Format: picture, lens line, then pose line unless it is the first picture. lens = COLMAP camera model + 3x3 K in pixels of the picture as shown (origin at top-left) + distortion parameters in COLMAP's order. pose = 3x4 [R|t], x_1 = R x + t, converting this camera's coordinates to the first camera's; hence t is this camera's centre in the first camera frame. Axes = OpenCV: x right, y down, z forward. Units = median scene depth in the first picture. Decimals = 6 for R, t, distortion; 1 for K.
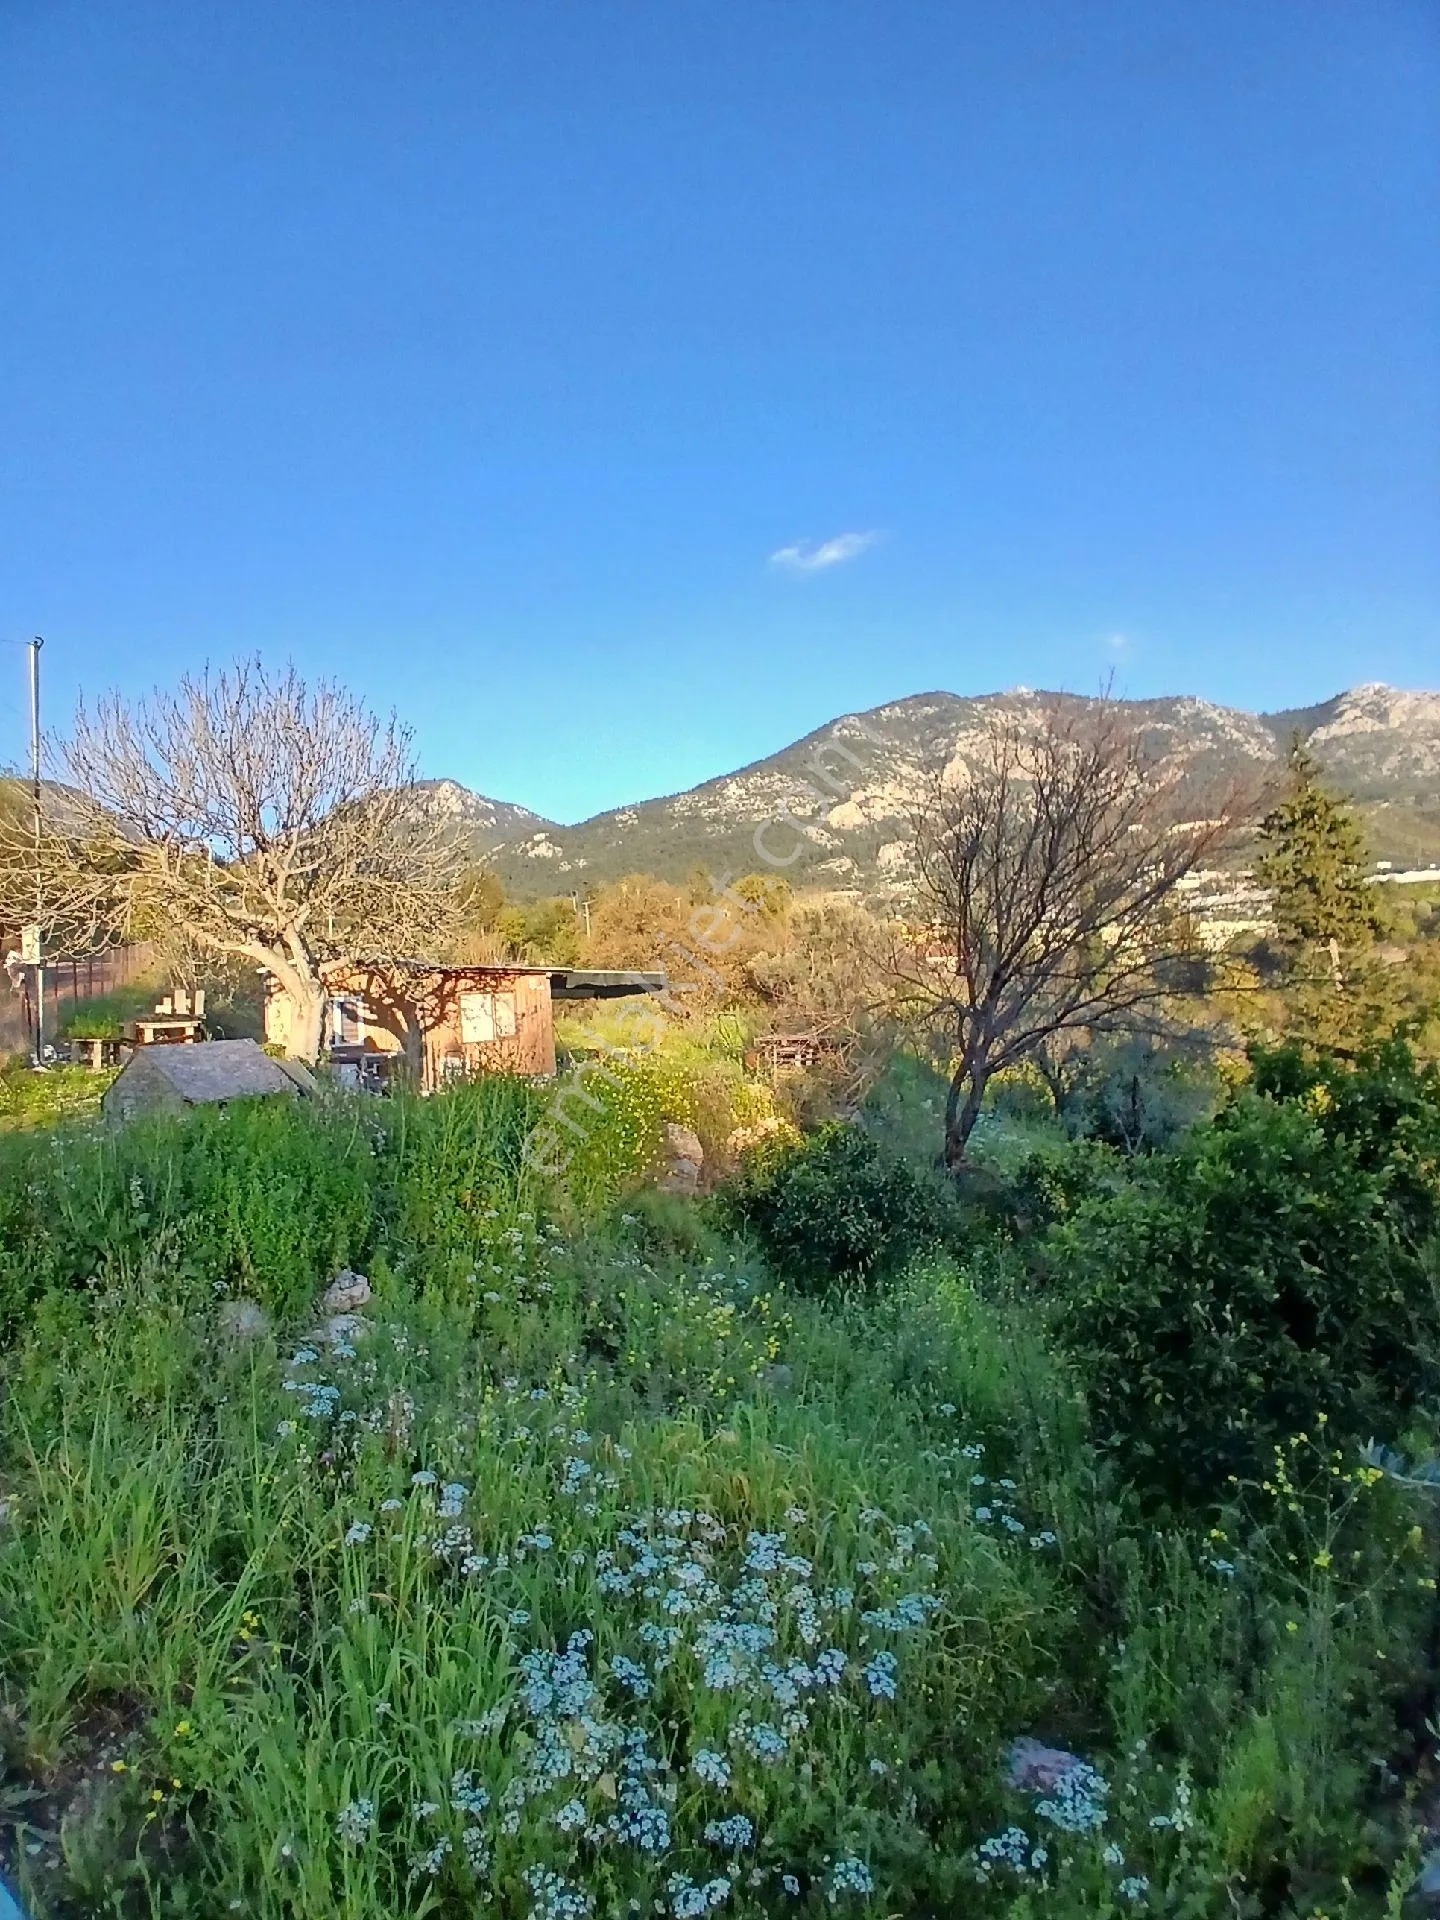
lens RADIAL K [[968.5, 0, 728.0], [0, 968.5, 966.0], [0, 0, 1]] dist [0.012053, -0.054656]
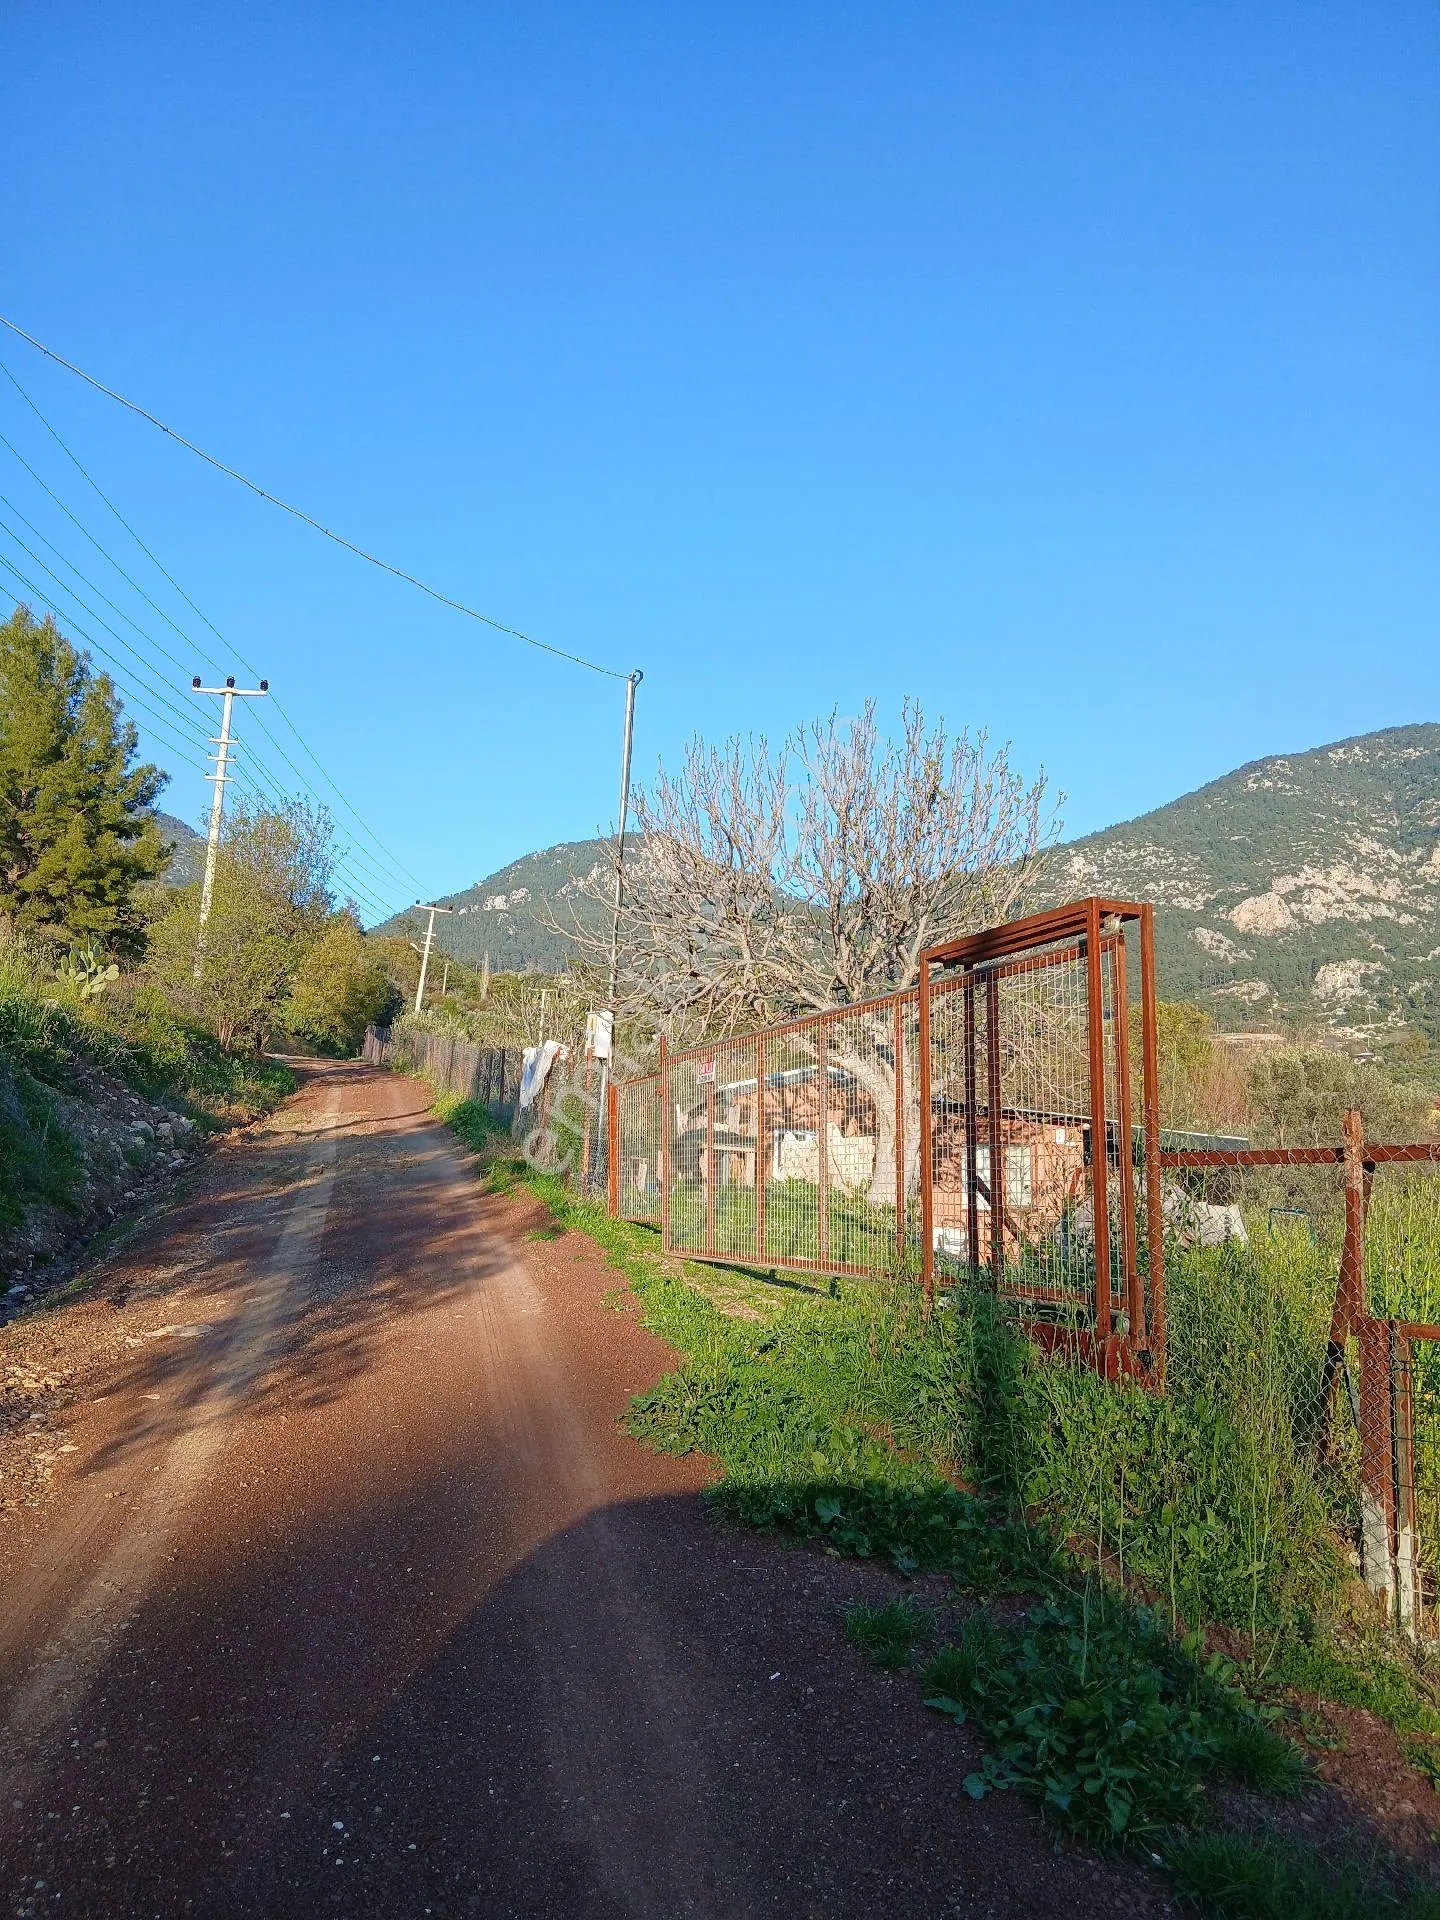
lens RADIAL K [[1449.7, 0, 720.0], [0, 1449.7, 960.0], [0, 0, 1]] dist [0.105045, -0.178488]
pose [[0.971480, 0.060634, -0.229239, -0.390286], [-0.085361, 0.991366, -0.099530, 0.033461], [0.221224, 0.116260, 0.968268, -0.210015]]
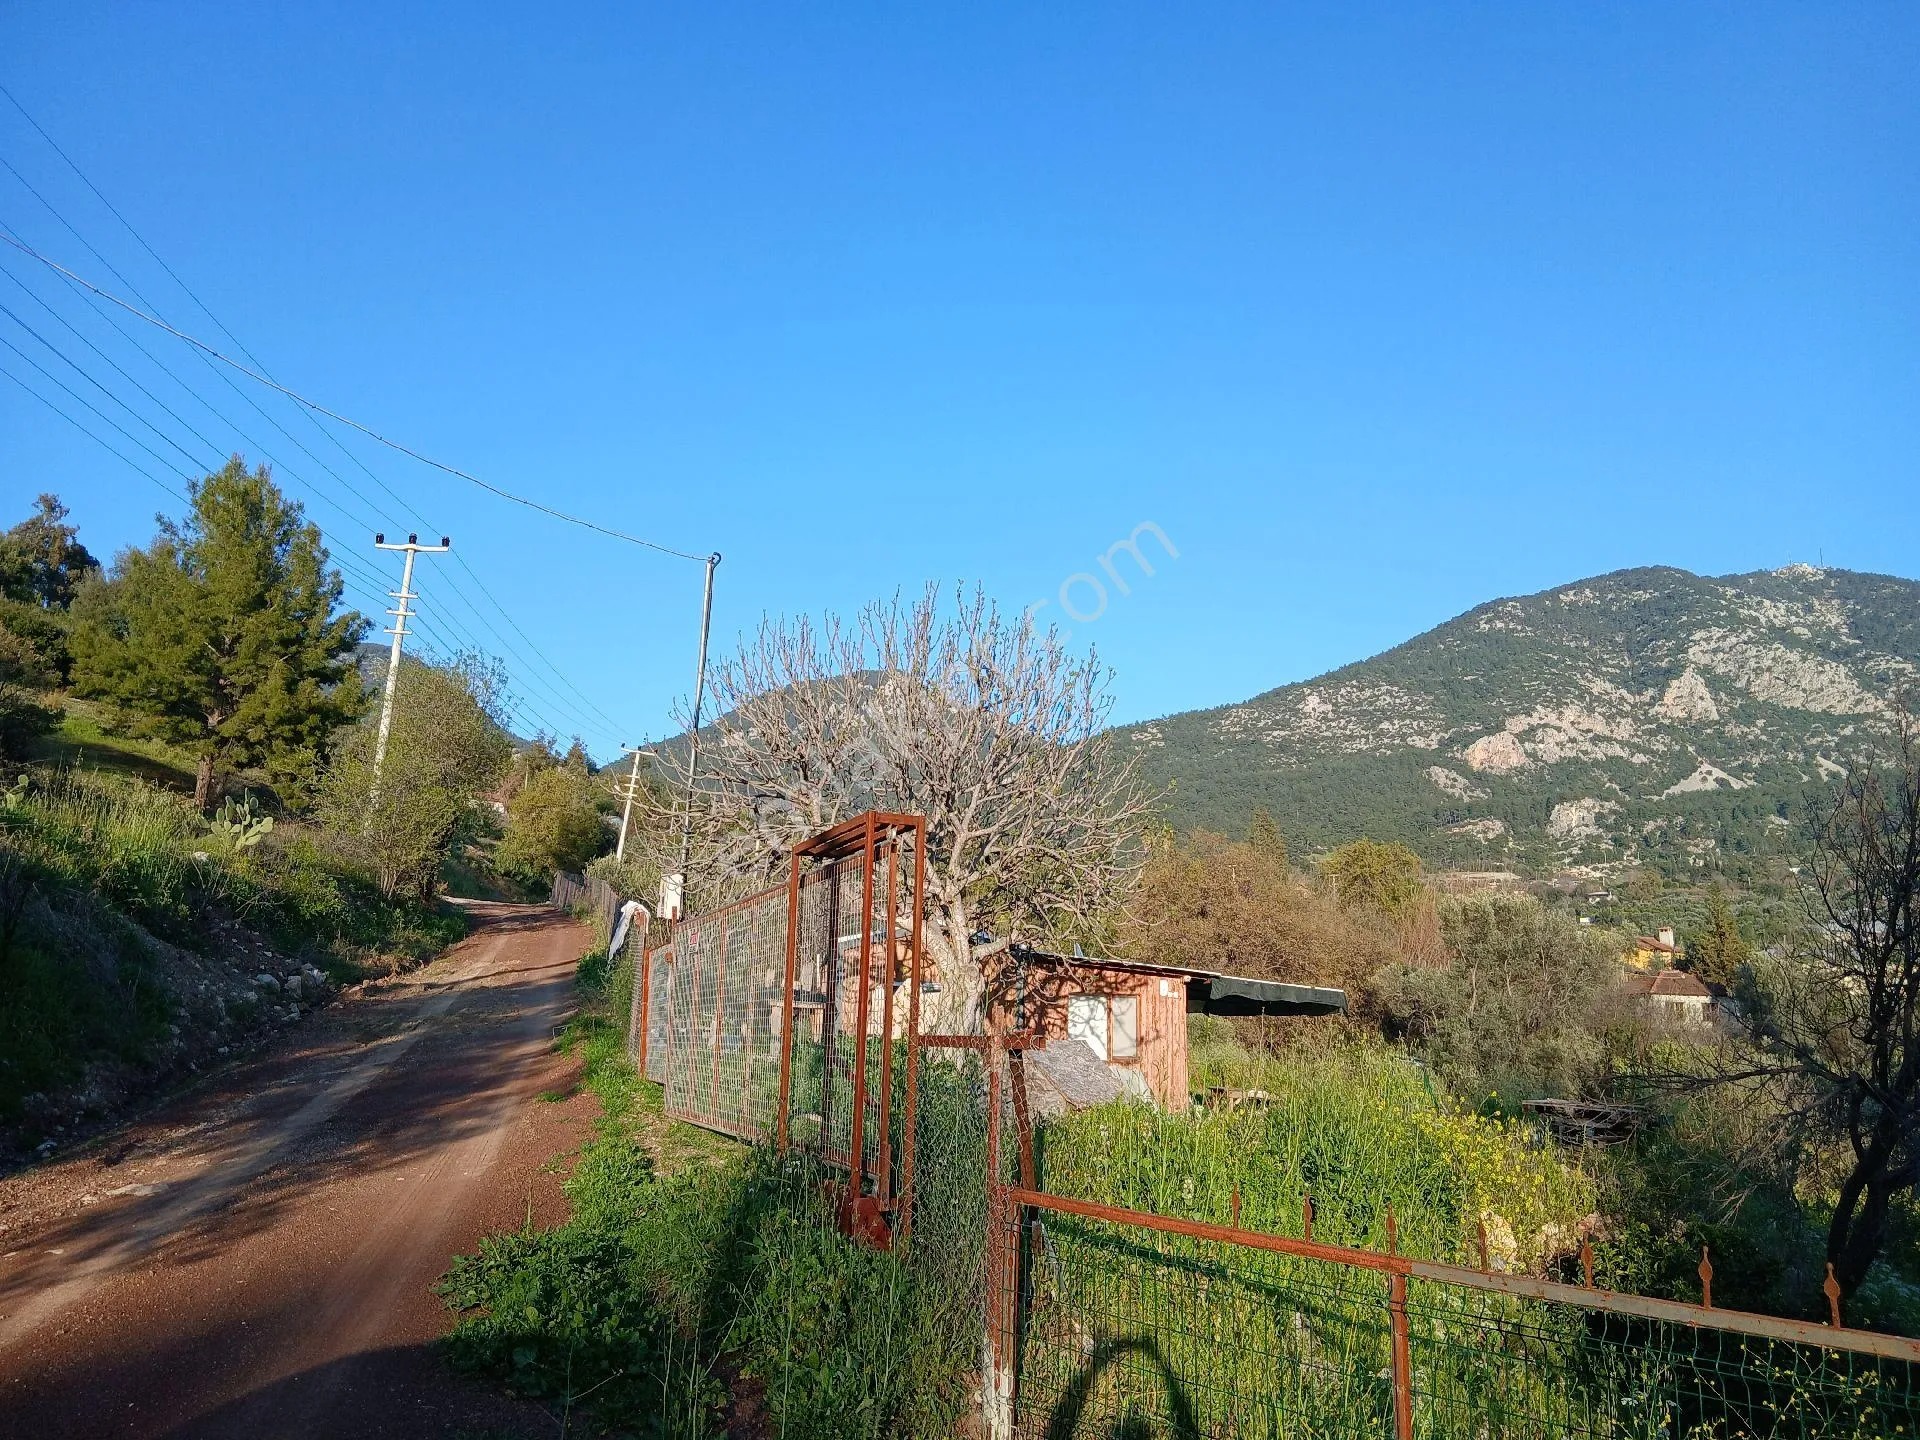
lens RADIAL K [[1444.5, 0, 972.3], [0, 1444.5, 717.7], [0, 0, 1]] dist [0.114668, -0.194977]
pose [[0.973483, 0.050470, -0.223121, -0.190603], [-0.086410, 0.984226, -0.154377, -0.004313], [0.211811, 0.169563, 0.962489, -0.256704]]
